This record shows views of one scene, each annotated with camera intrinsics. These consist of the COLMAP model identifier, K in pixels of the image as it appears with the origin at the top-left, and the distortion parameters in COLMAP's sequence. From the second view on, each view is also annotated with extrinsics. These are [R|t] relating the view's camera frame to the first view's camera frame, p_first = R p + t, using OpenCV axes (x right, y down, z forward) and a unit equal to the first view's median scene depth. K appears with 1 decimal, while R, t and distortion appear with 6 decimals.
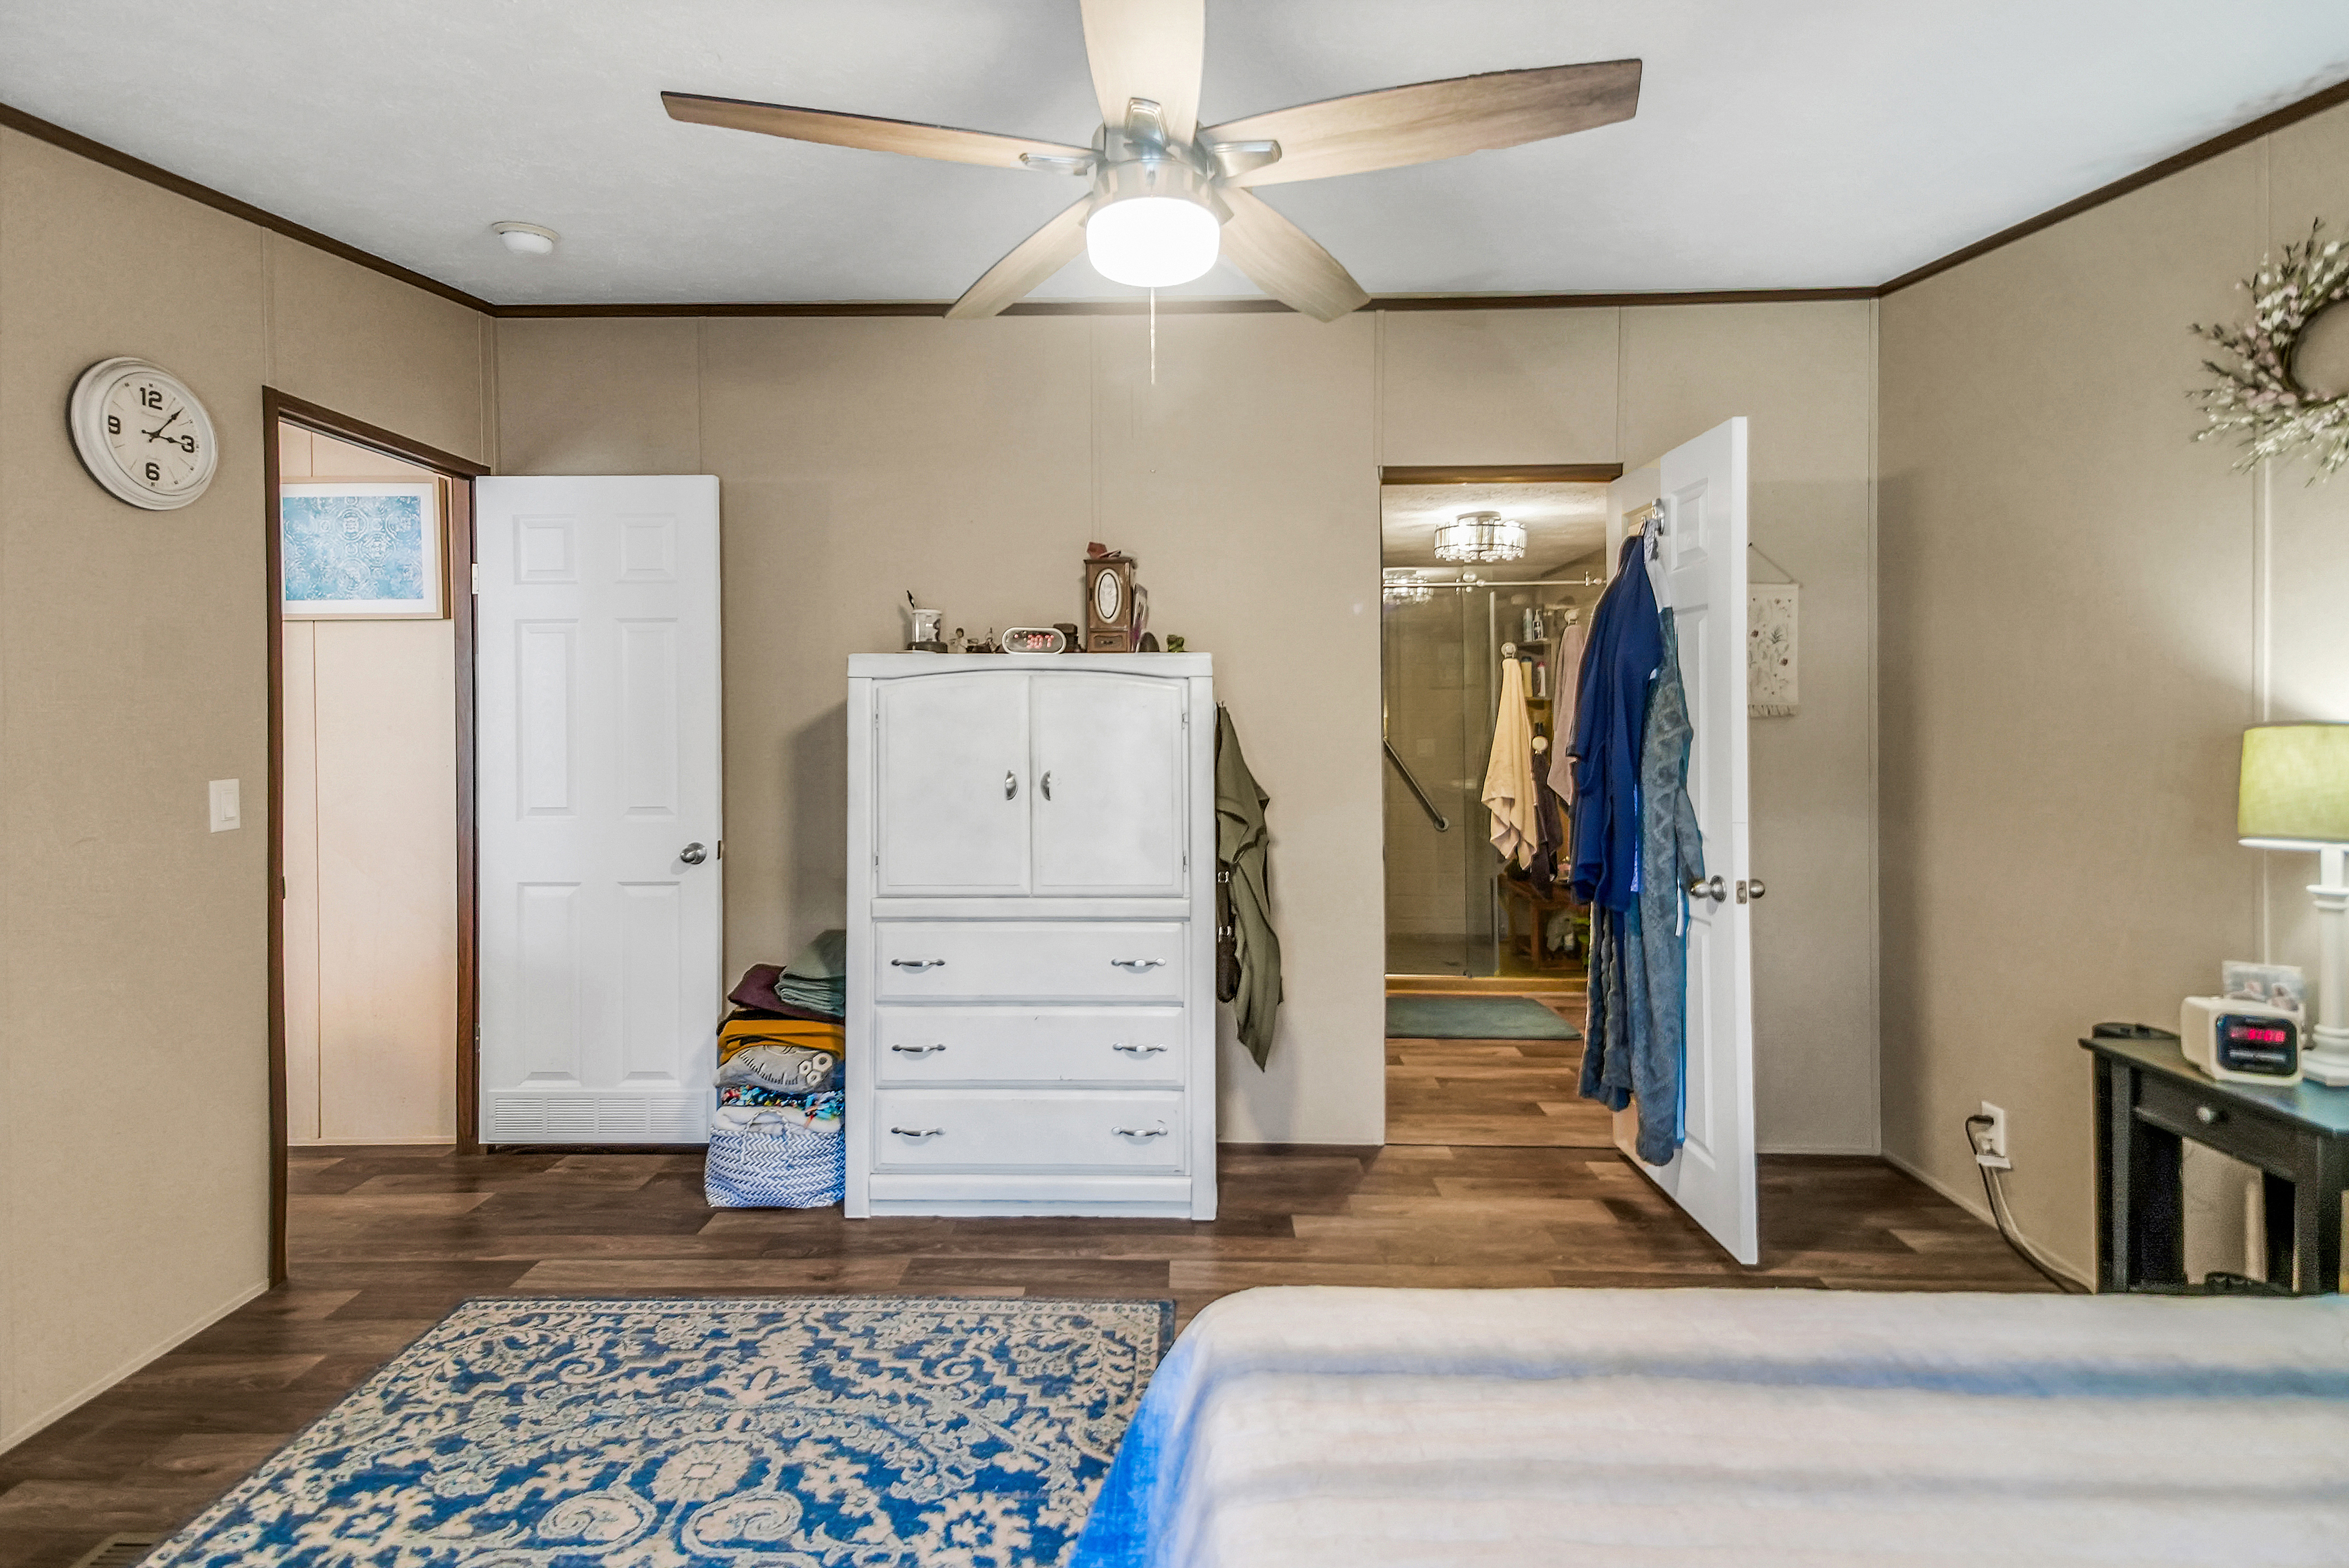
lens RADIAL K [[1034.5, 0, 1159.1], [0, 1034.5, 750.9], [0, 0, 1]] dist [0.053168, -0.024708]
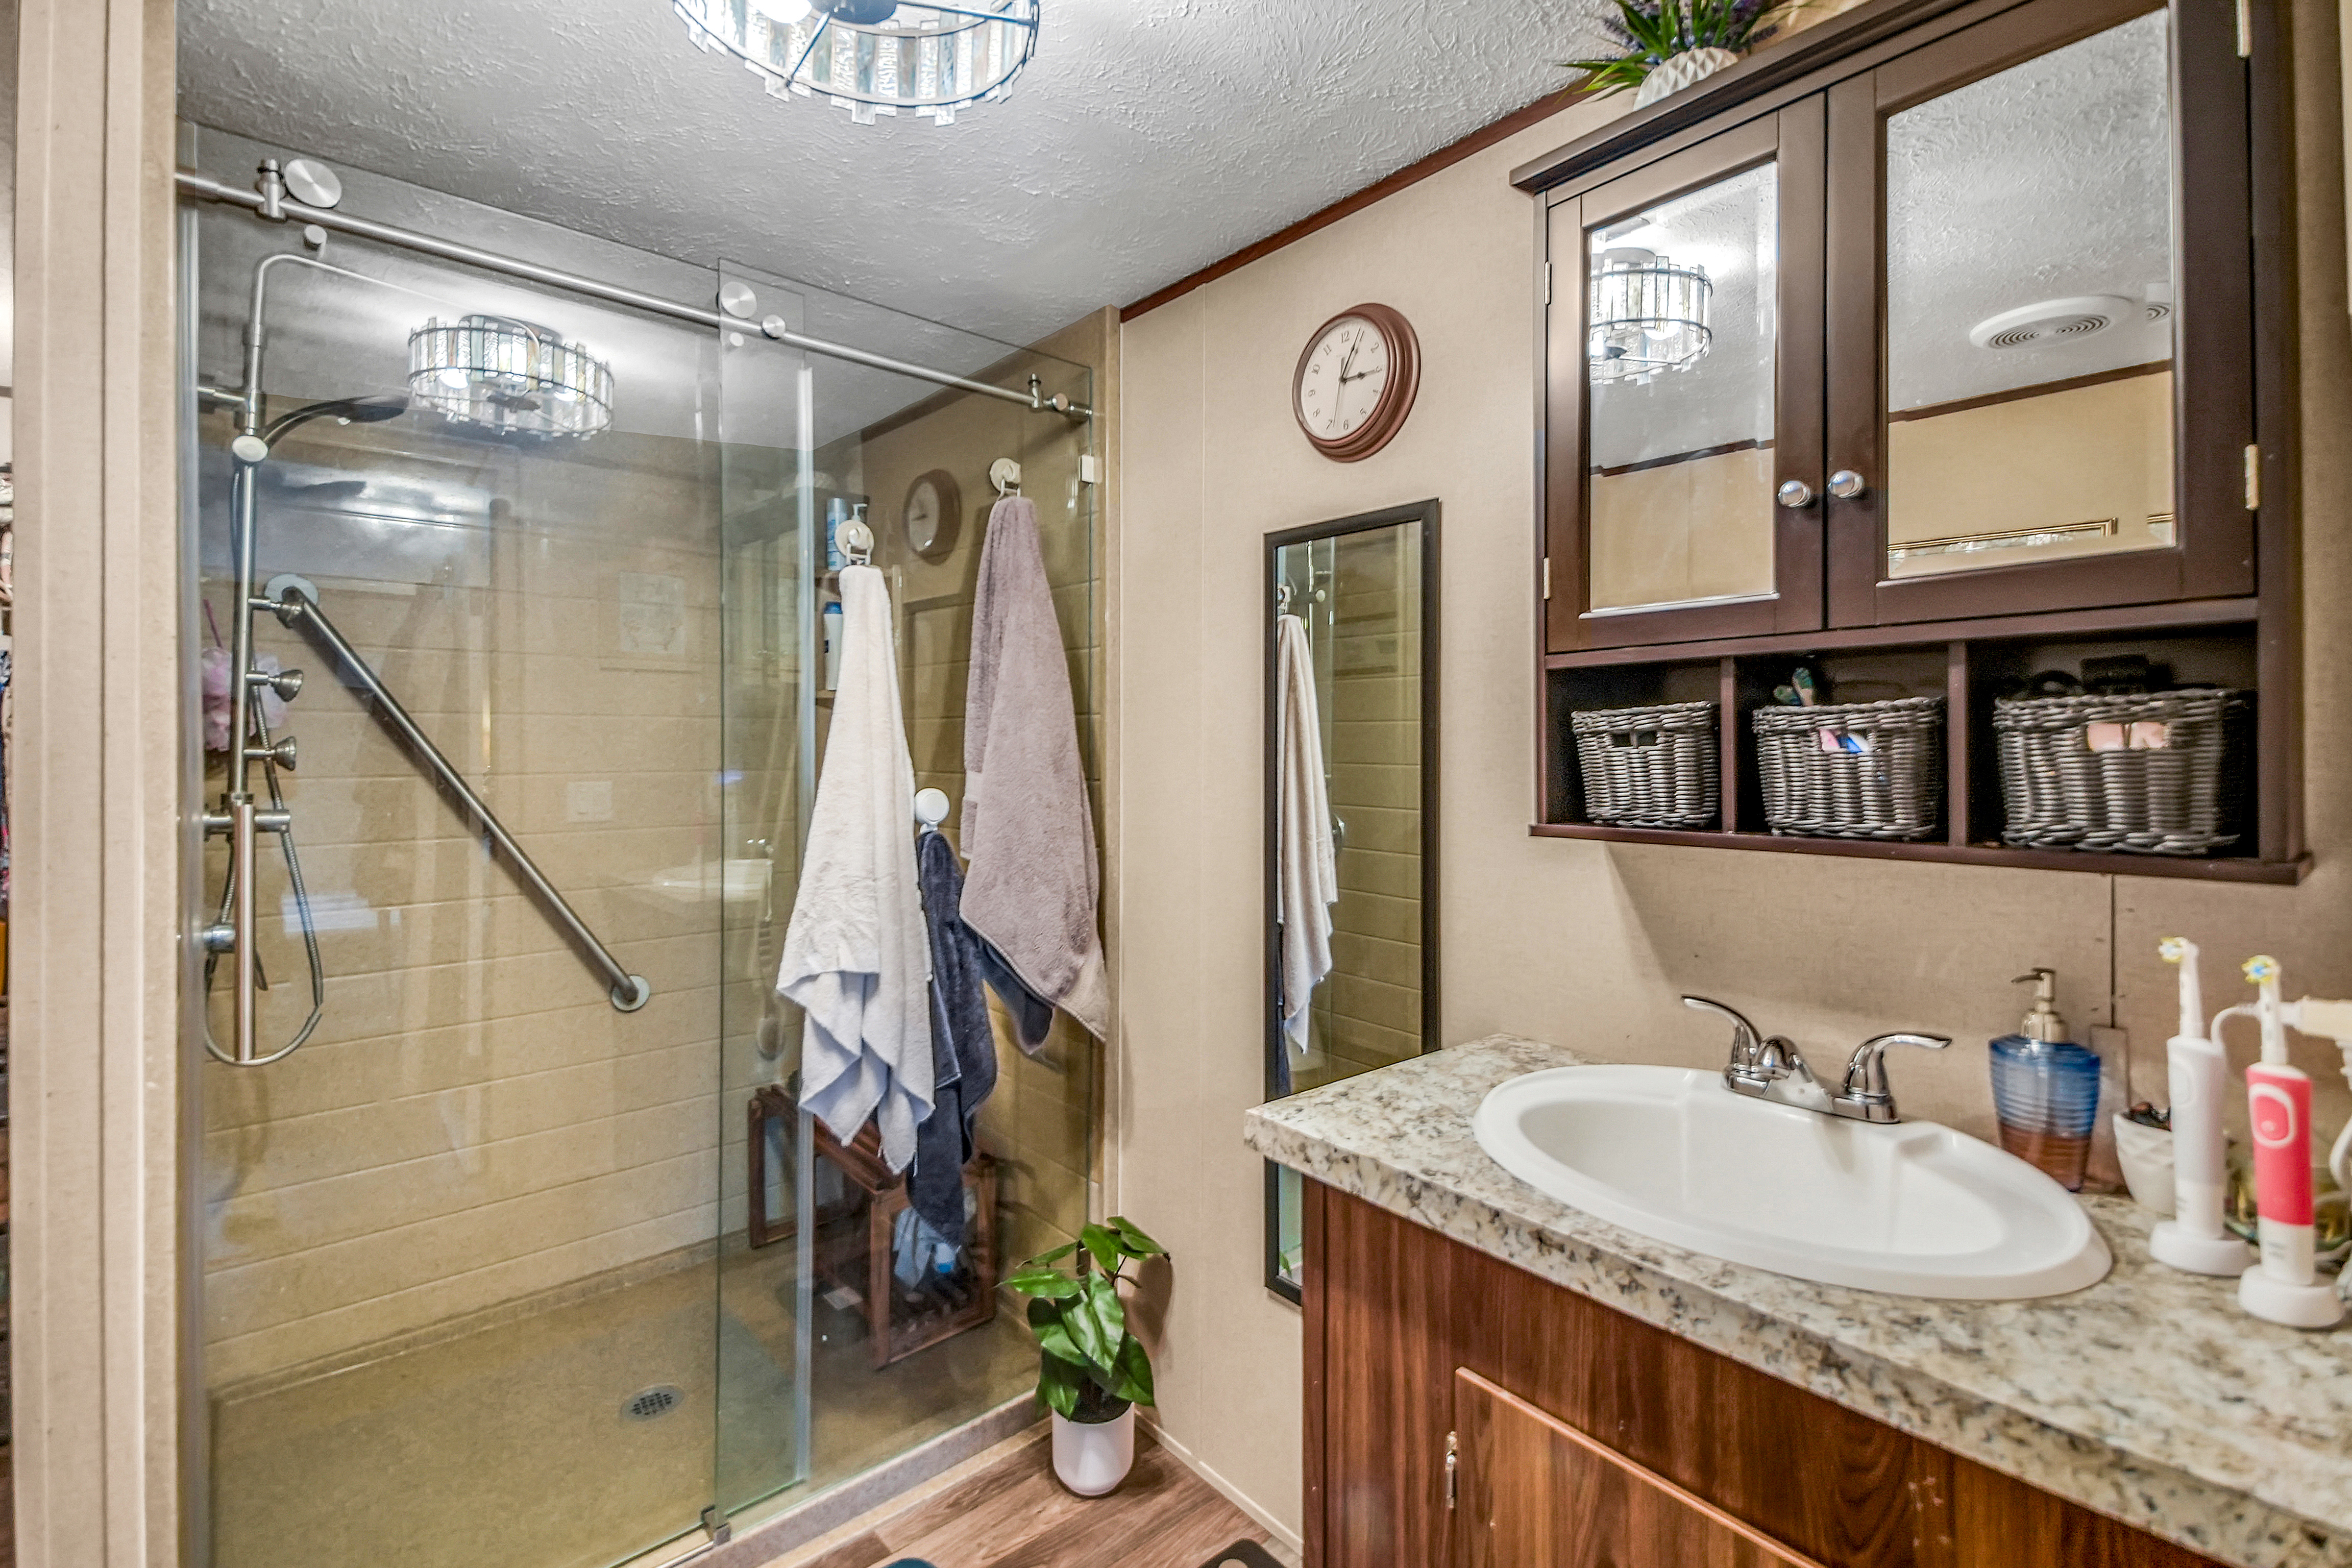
lens RADIAL K [[1048.1, 0, 1176.0], [0, 1048.1, 784.0], [0, 0, 1]] dist [0.058422, -0.026444]
pose [[0.735825, -0.021200, 0.676840, 0.178284], [0.018124, 0.999768, 0.011611, -0.017877], [-0.676929, 0.003723, 0.736039, 0.666436]]
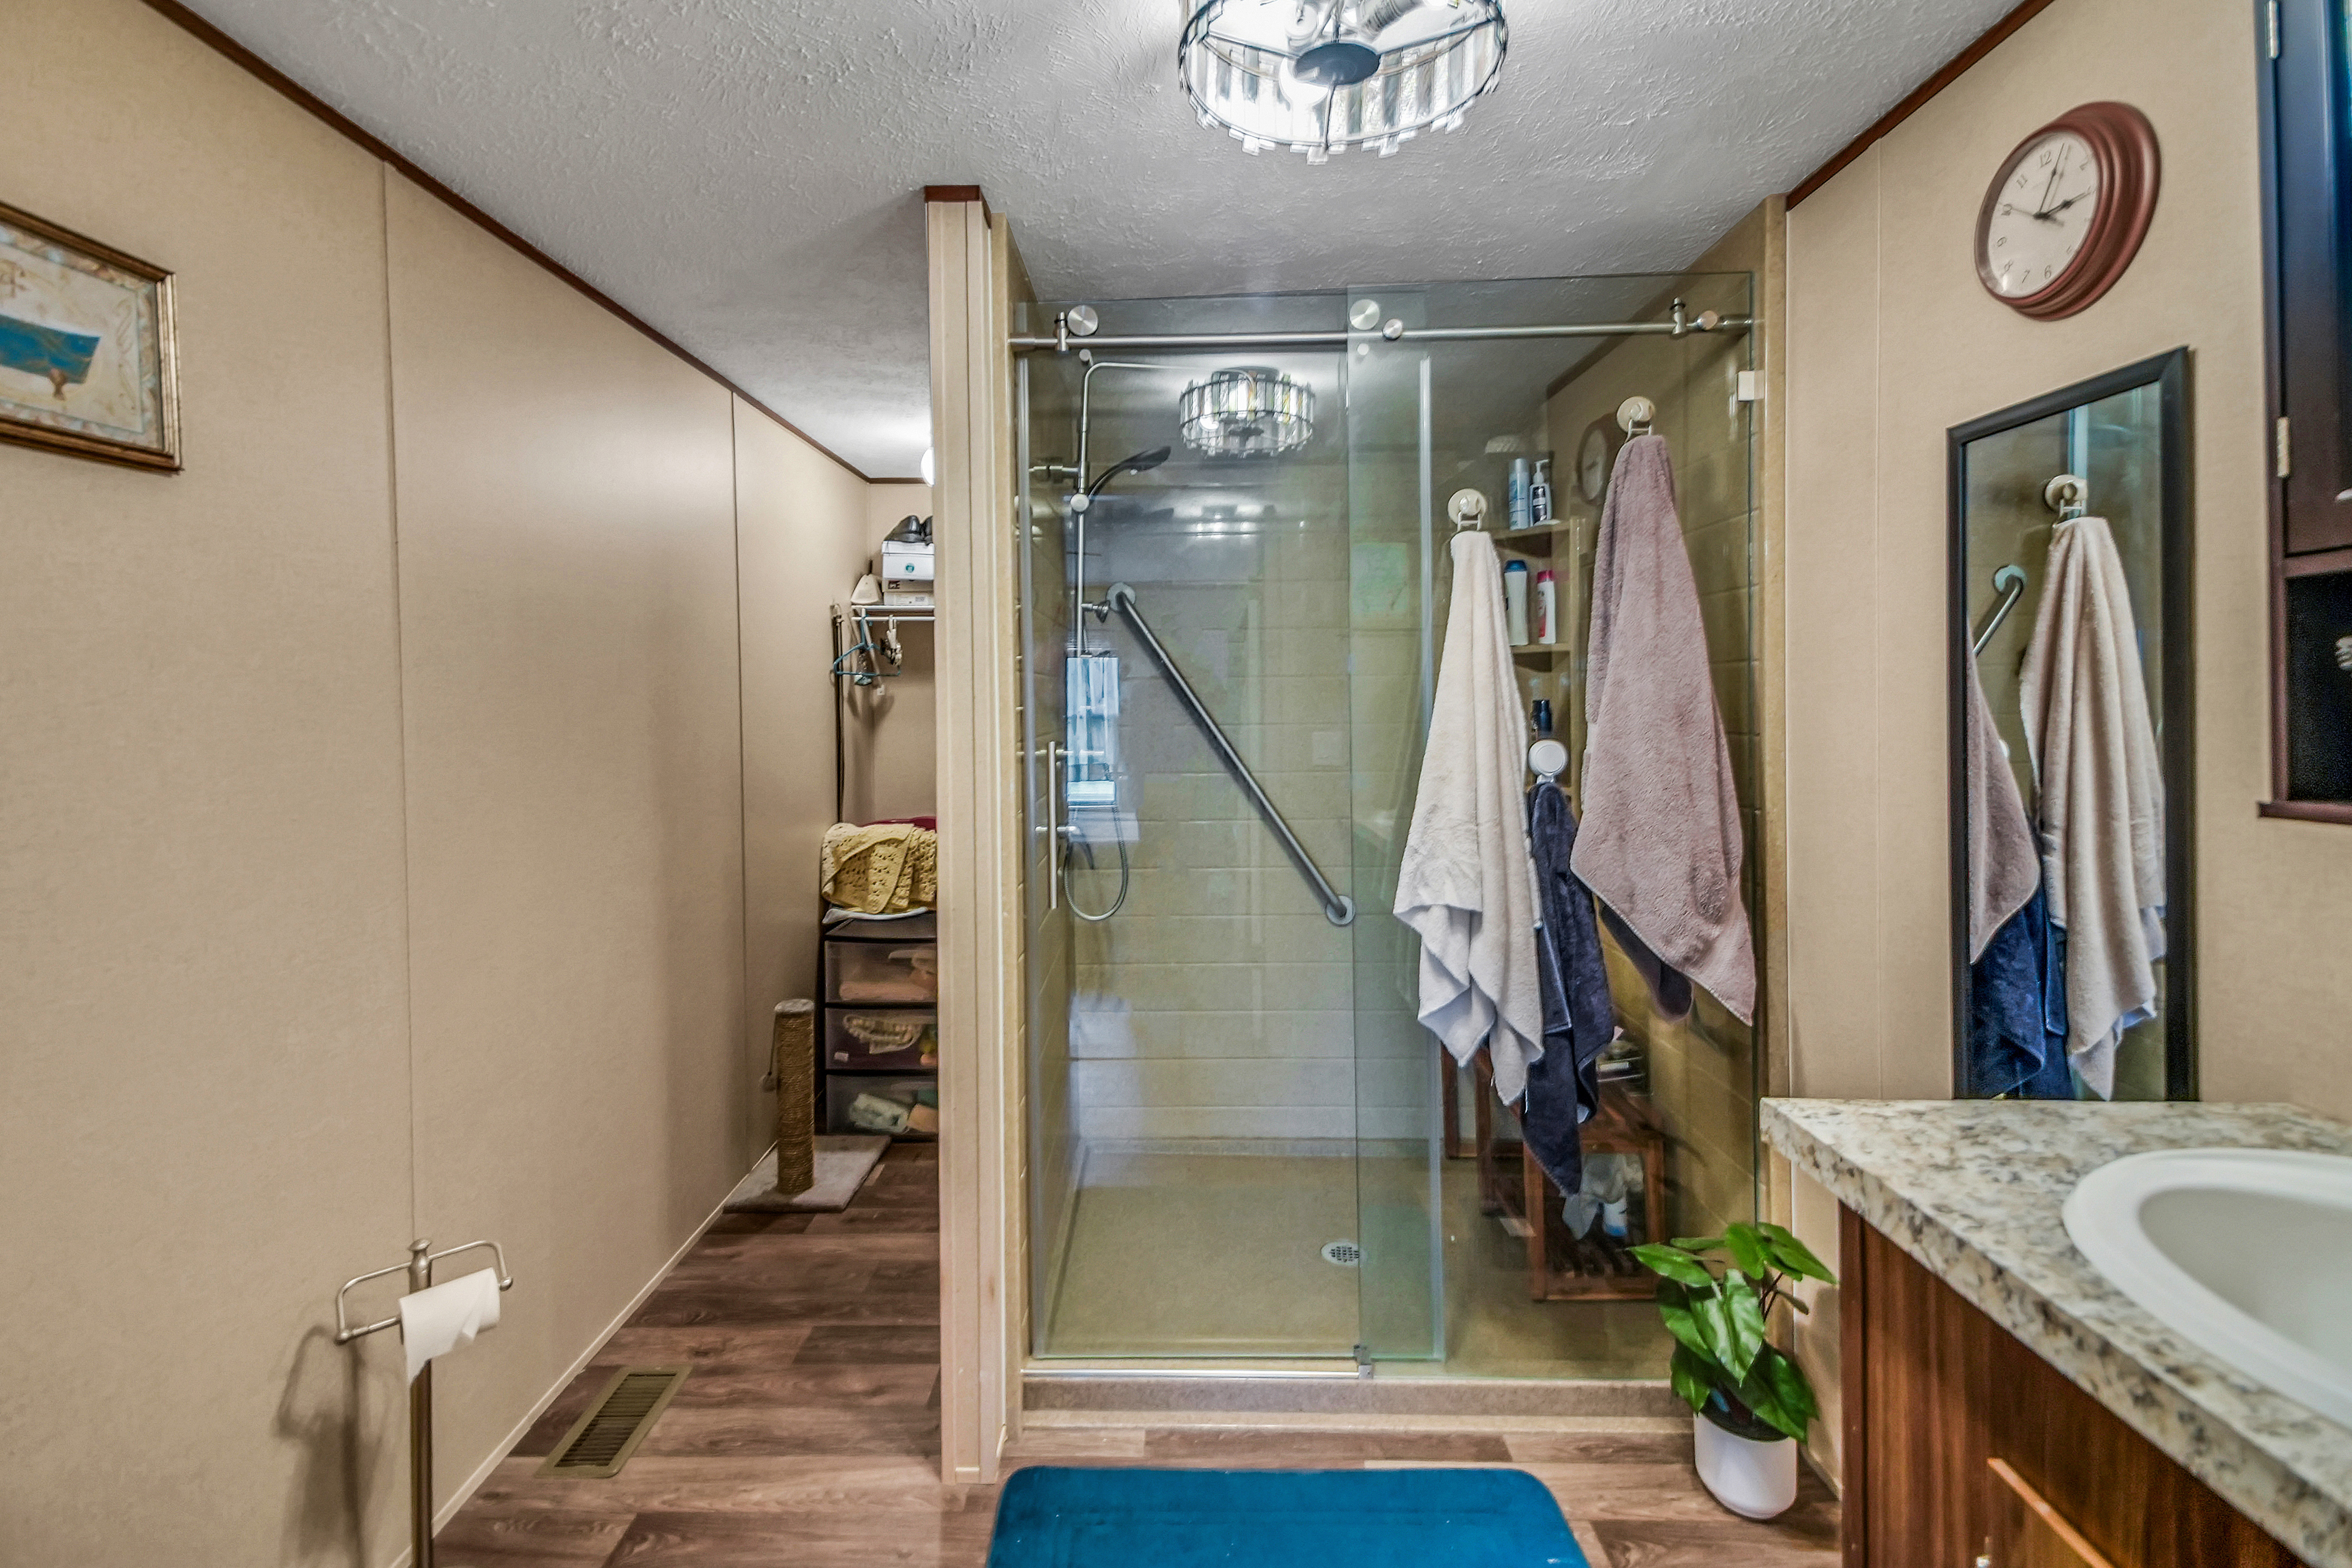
lens RADIAL K [[1056.1, 0, 1171.3], [0, 1056.1, 767.8], [0, 0, 1]] dist [0.056508, -0.026124]
pose [[0.999665, -0.007442, 0.024769, 0.220005], [0.006697, 0.999527, 0.030031, -0.016207], [-0.024981, -0.029855, 0.999242, 0.620743]]
